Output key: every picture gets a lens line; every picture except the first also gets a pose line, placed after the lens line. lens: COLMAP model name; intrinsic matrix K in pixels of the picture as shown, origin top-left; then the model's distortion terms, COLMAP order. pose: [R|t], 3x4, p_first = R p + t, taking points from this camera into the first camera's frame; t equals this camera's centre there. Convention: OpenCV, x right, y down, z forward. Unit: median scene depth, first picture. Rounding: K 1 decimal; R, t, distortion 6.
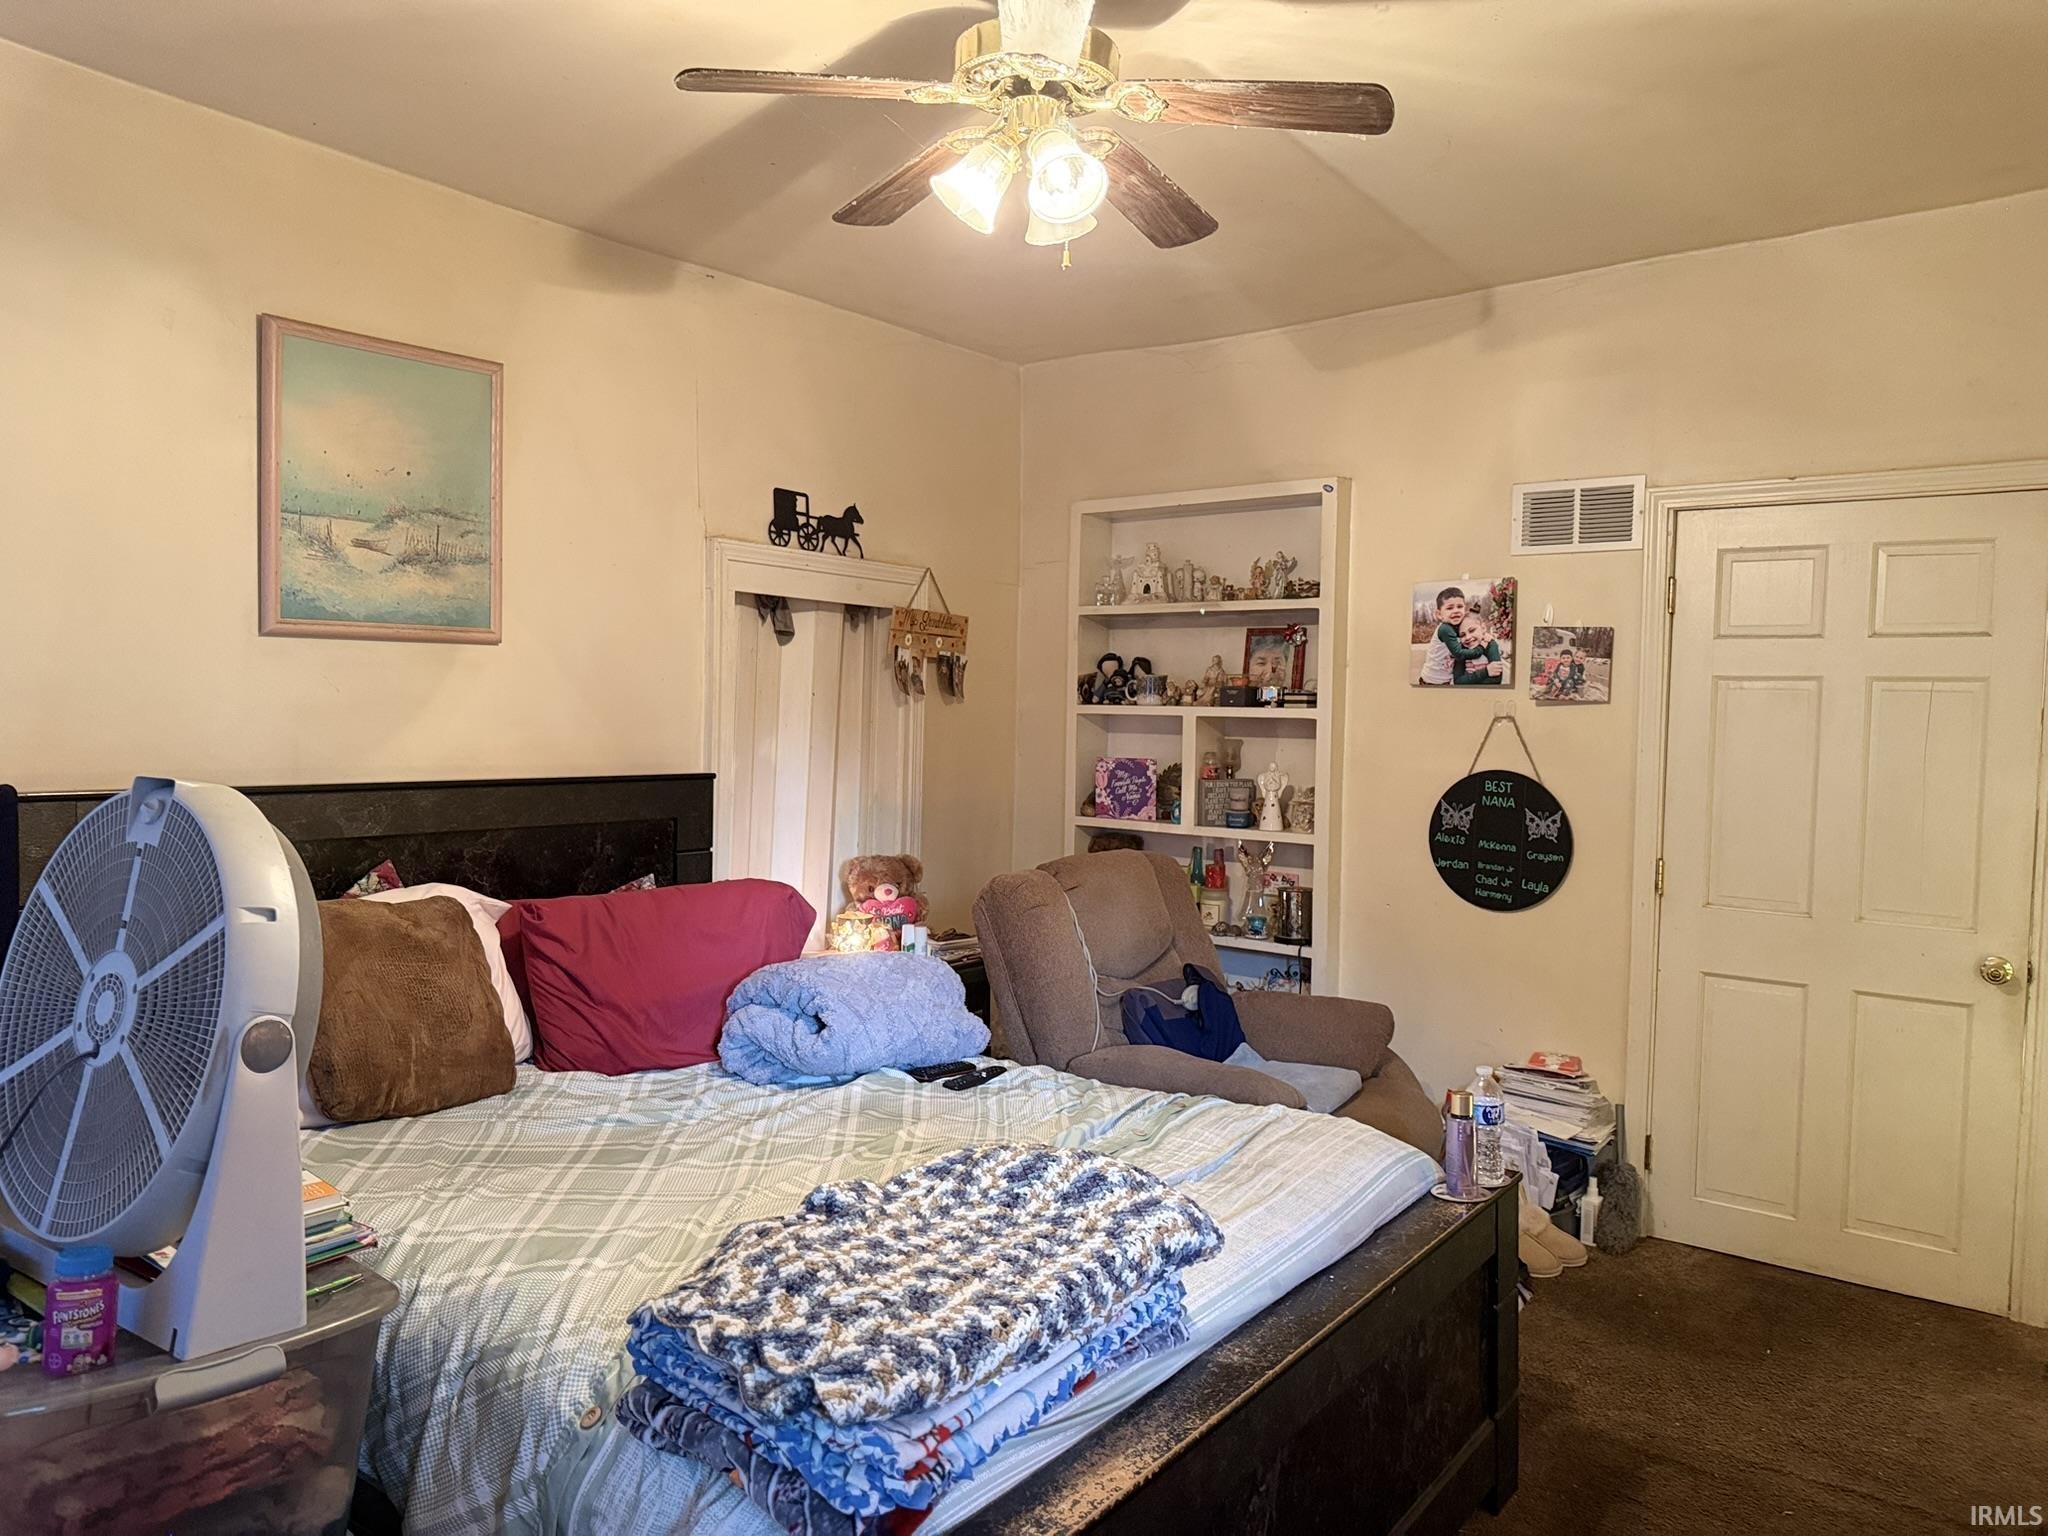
lens RADIAL K [[1430.4, 0, 1013.1], [0, 1430.4, 768.0], [0, 0, 1]] dist [0.117343, -0.177275]
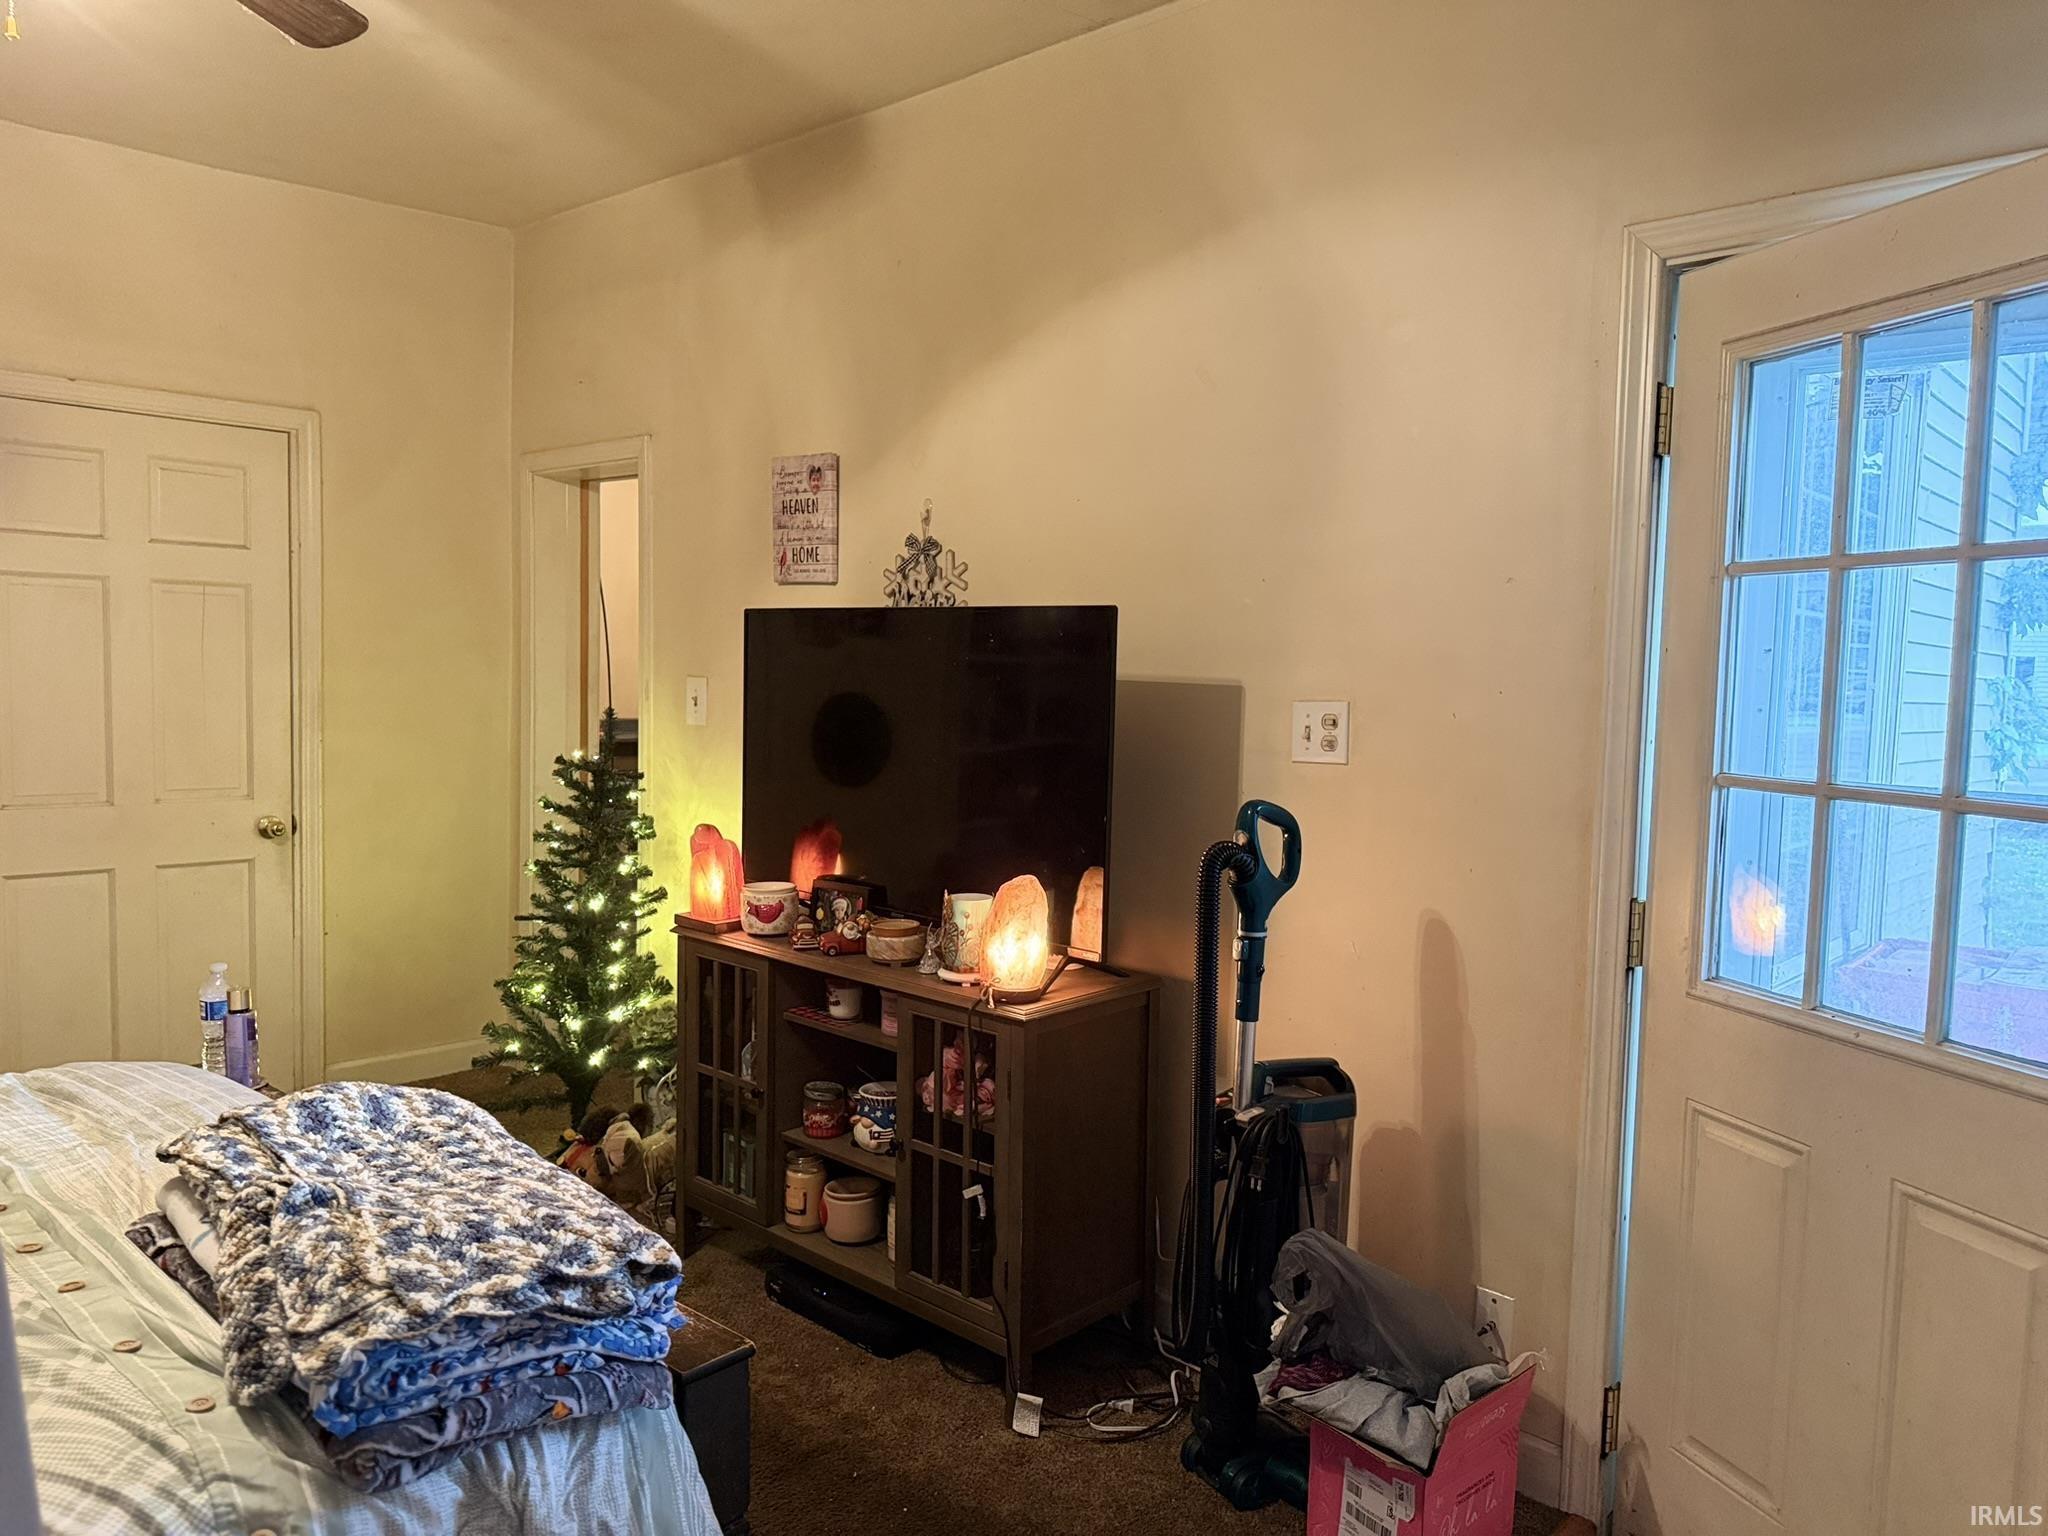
lens RADIAL K [[1452.4, 0, 1016.1], [0, 1452.4, 761.1], [0, 0, 1]] dist [0.049568, -0.054649]
pose [[0.113580, -0.088235, 0.989603, -0.536297], [0.016567, 0.996078, 0.086911, -0.013932], [-0.993391, 0.006524, 0.114596, 0.283212]]
